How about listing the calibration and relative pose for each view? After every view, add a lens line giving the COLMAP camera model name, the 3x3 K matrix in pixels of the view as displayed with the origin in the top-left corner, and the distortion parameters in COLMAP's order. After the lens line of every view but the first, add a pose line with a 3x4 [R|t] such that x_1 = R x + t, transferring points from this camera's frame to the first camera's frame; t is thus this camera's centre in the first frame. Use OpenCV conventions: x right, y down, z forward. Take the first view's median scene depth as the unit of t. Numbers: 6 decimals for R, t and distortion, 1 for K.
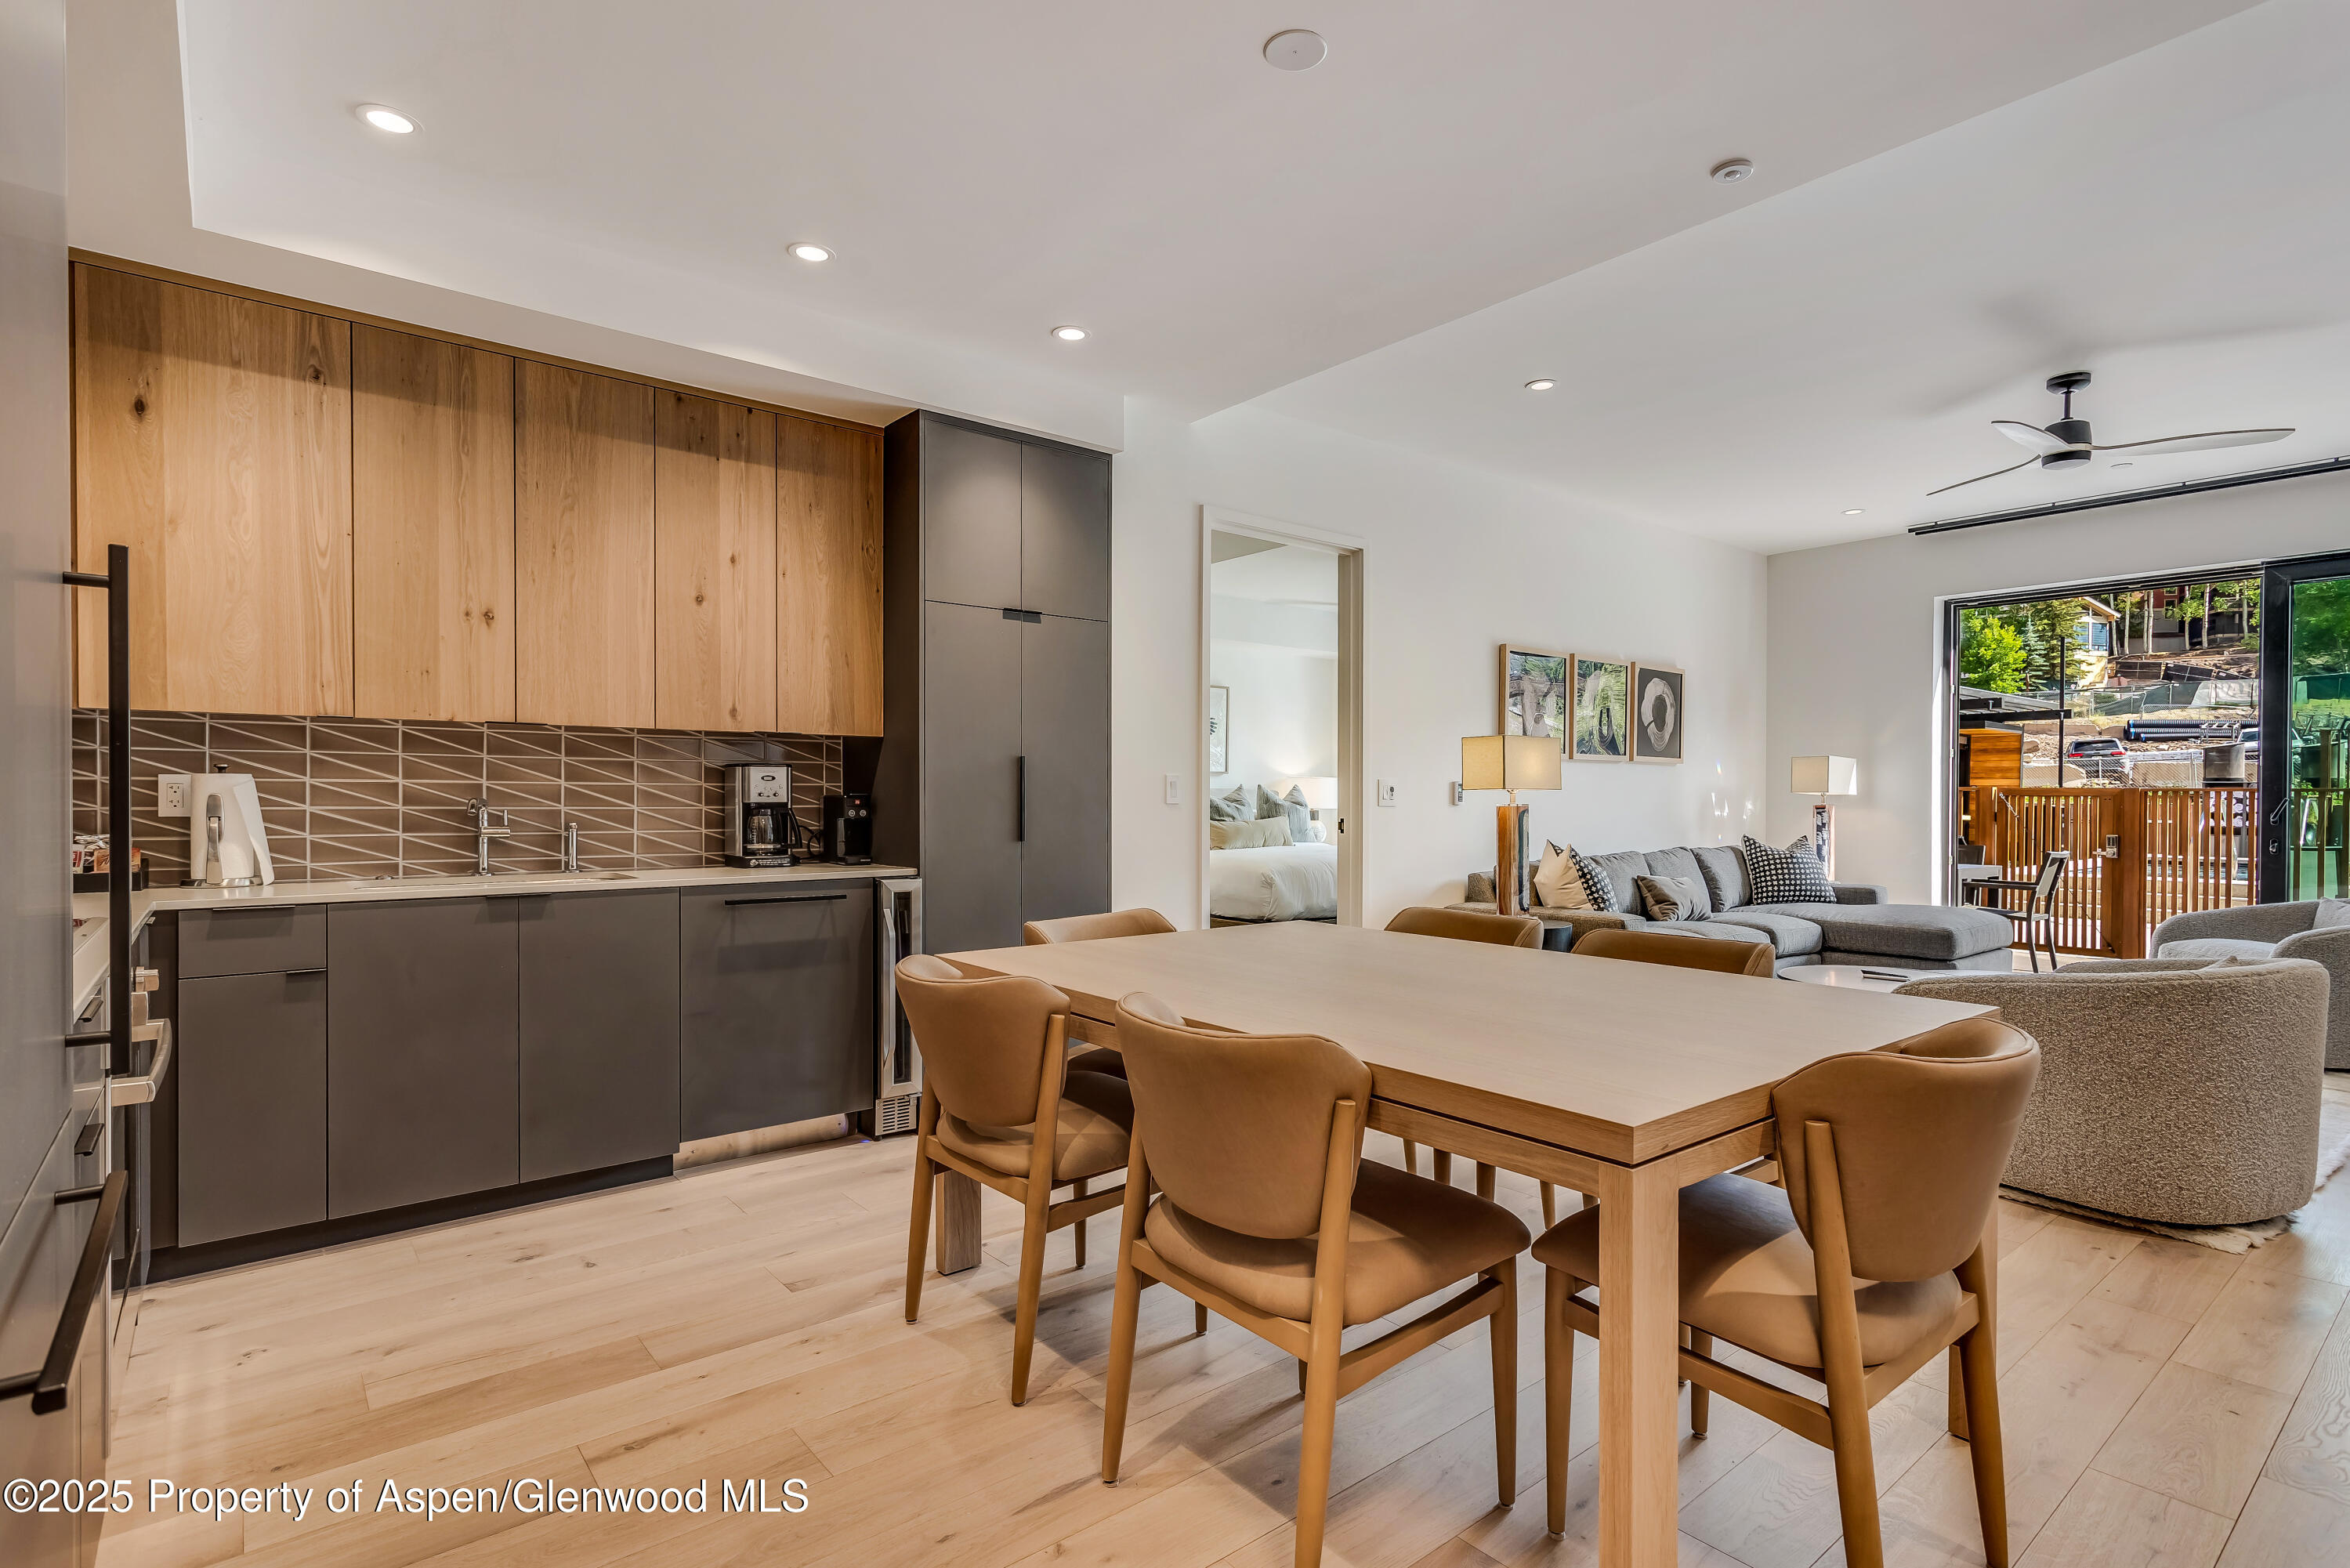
lens RADIAL K [[1135.6, 0, 1188.1], [0, 1135.6, 807.3], [0, 0, 1]] dist [-0.000411, 0.002524]
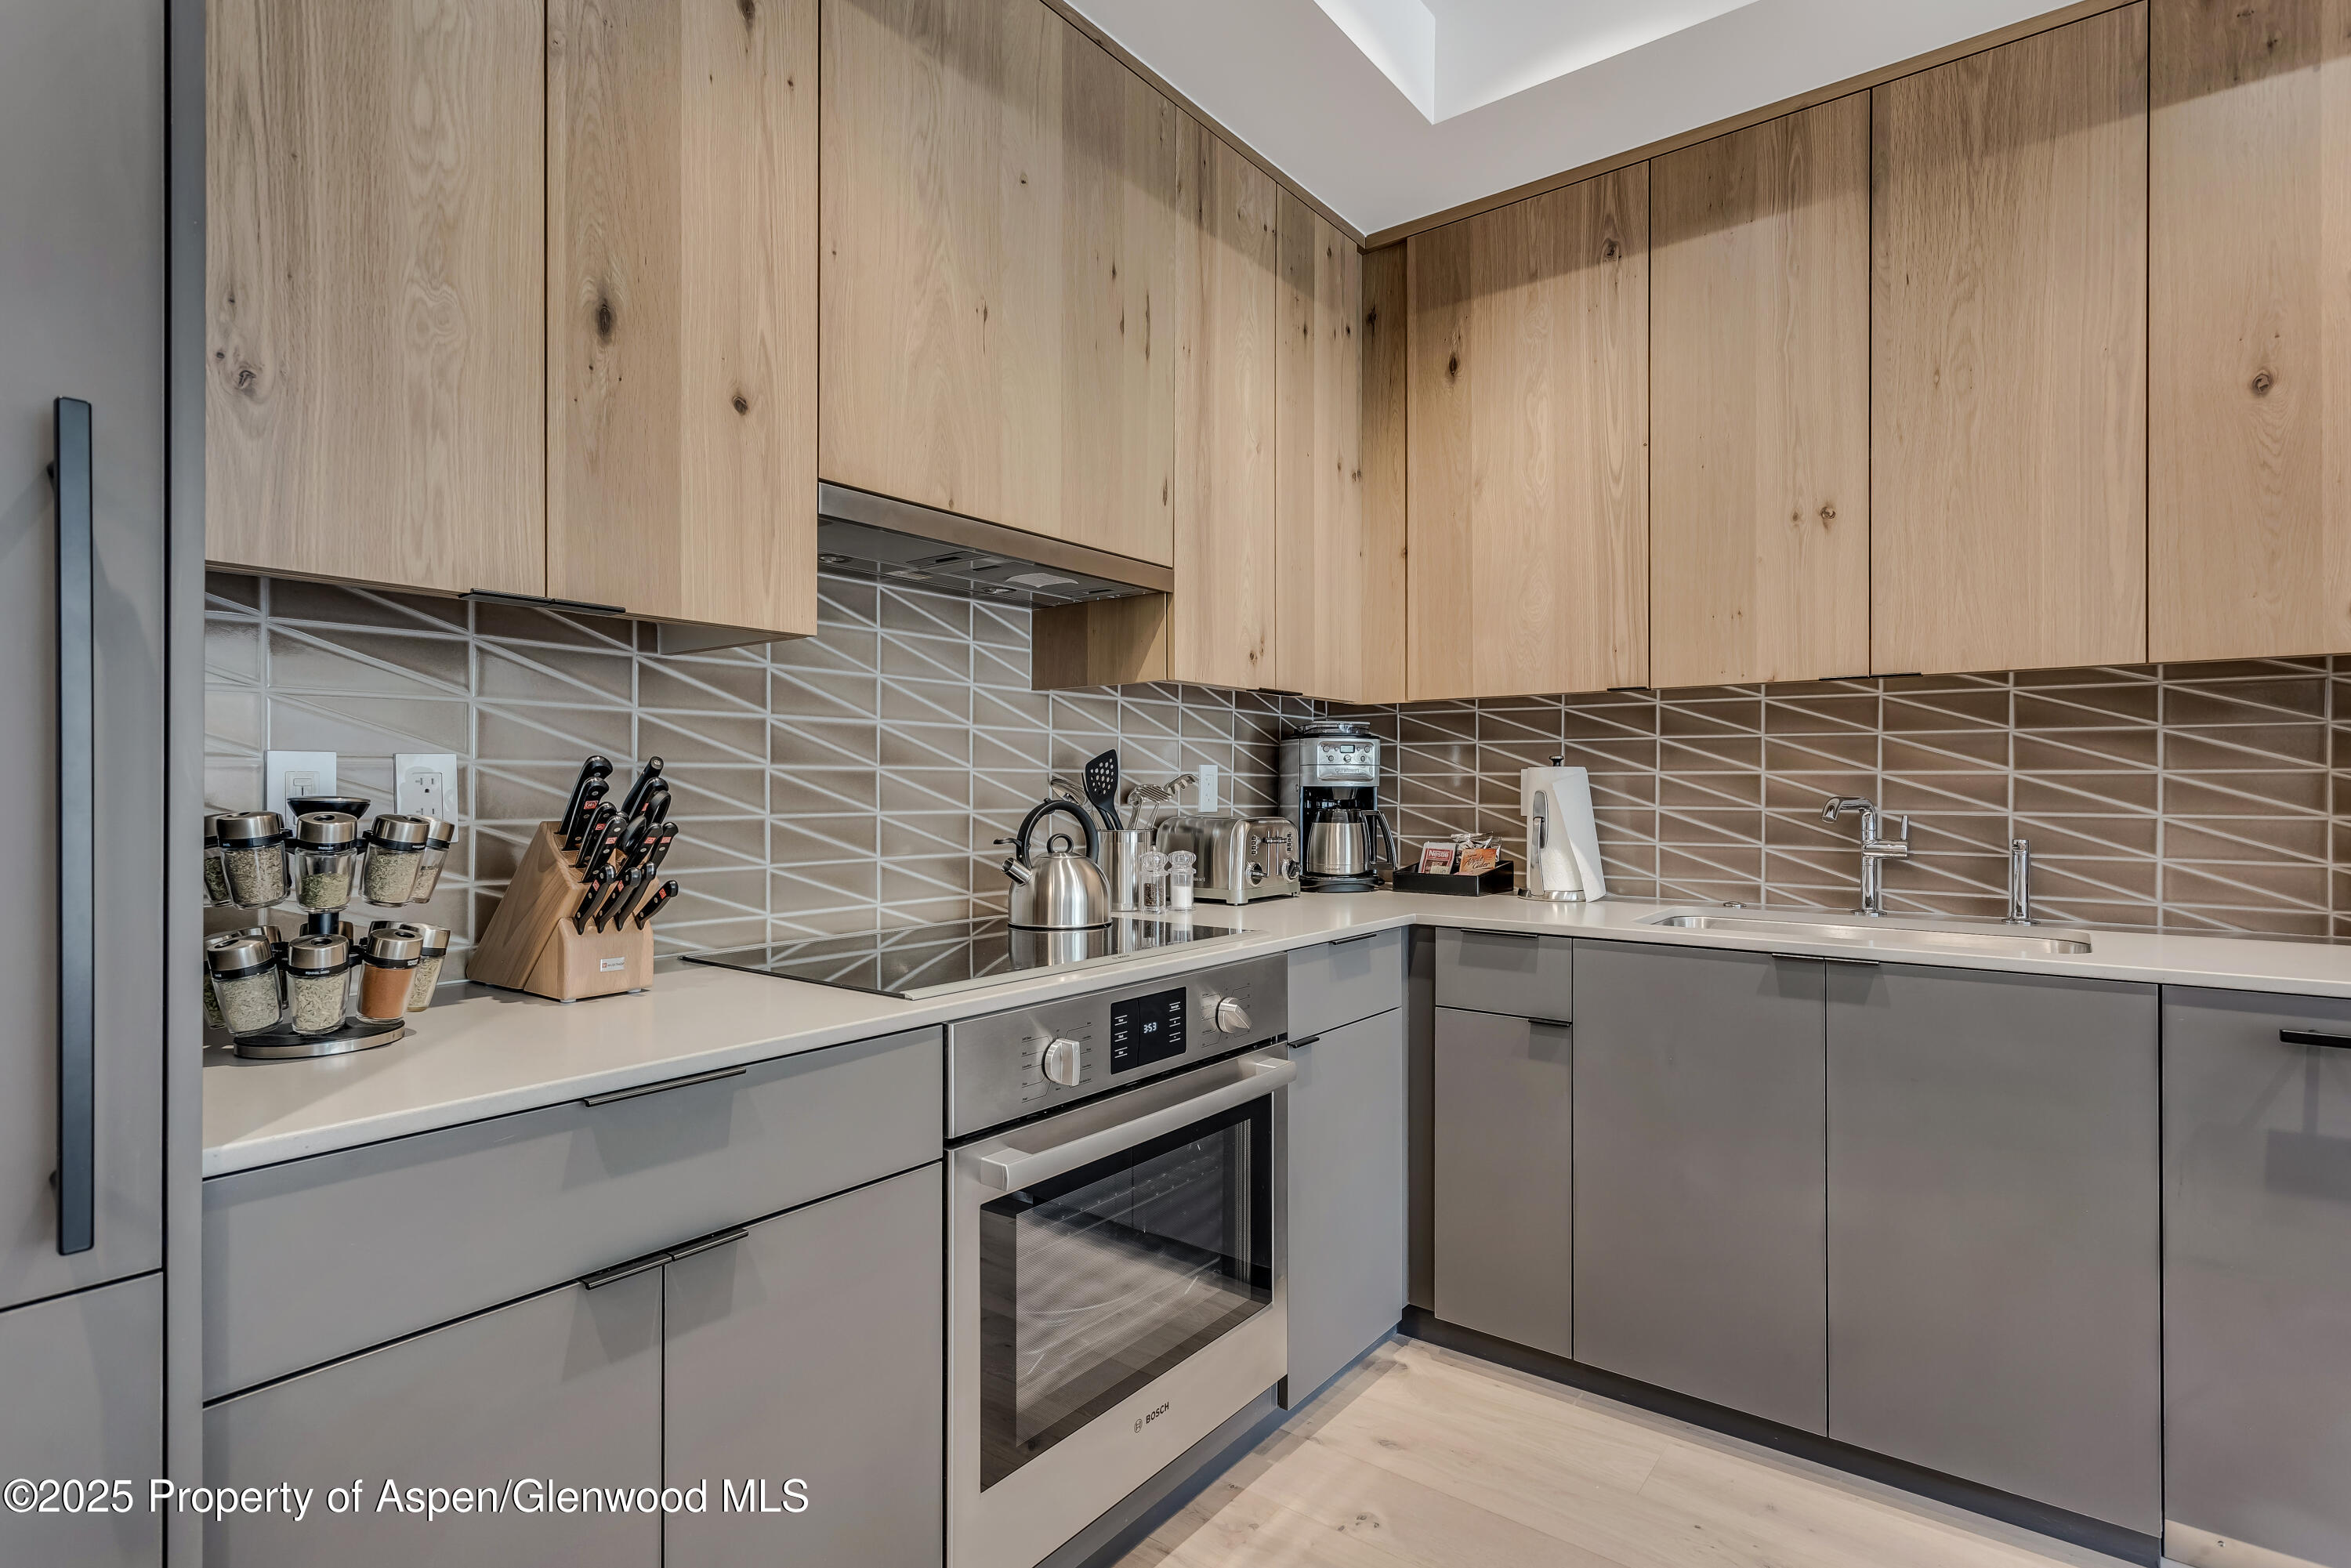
lens RADIAL K [[1136.0, 0, 1179.3], [0, 1136.0, 787.1], [0, 0, 1]] dist [-0.000411, 0.002524]
pose [[0.223105, -0.002407, -0.974792, -0.056757], [-0.009417, 0.999945, -0.004625, -0.005752], [0.974749, 0.010211, 0.223070, 0.392220]]
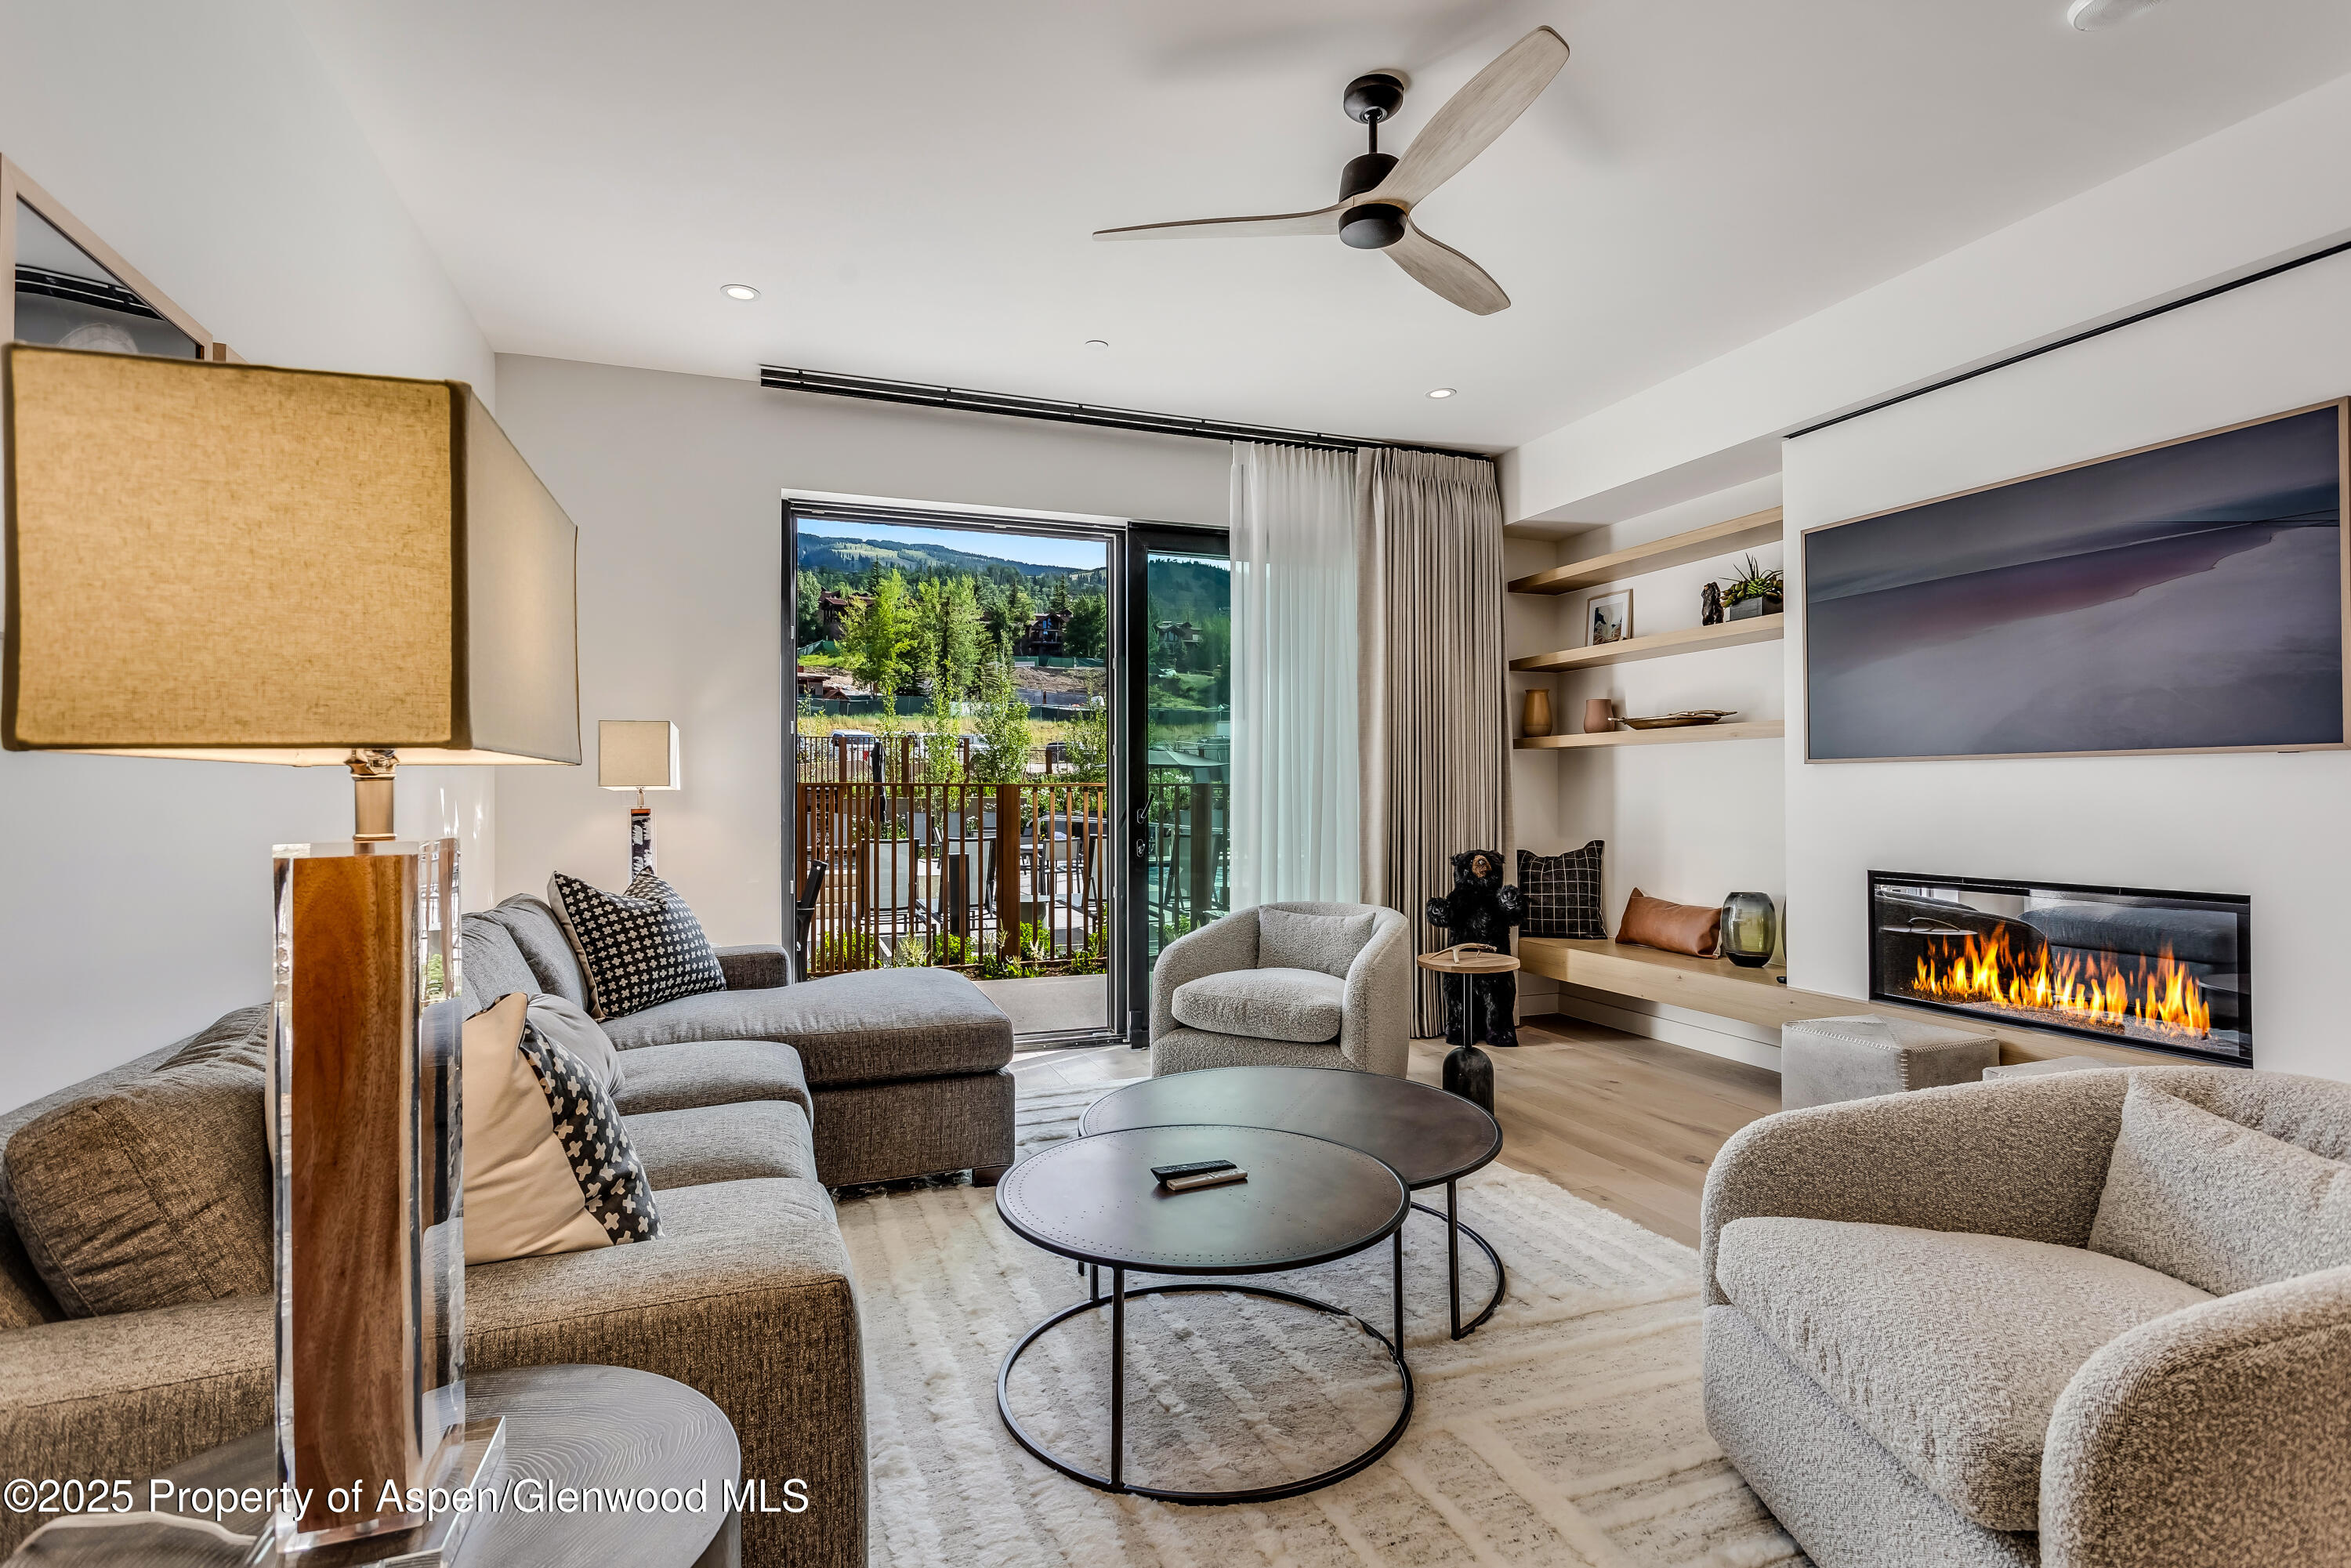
lens RADIAL K [[1136.0, 0, 1188.2], [0, 1136.0, 782.2], [0, 0, 1]] dist [-0.000411, 0.002524]
pose [[0.317491, 0.005383, 0.948246, 0.192181], [0.013415, 0.999858, -0.010167, -0.009945], [-0.948166, 0.015949, 0.317374, 0.989602]]
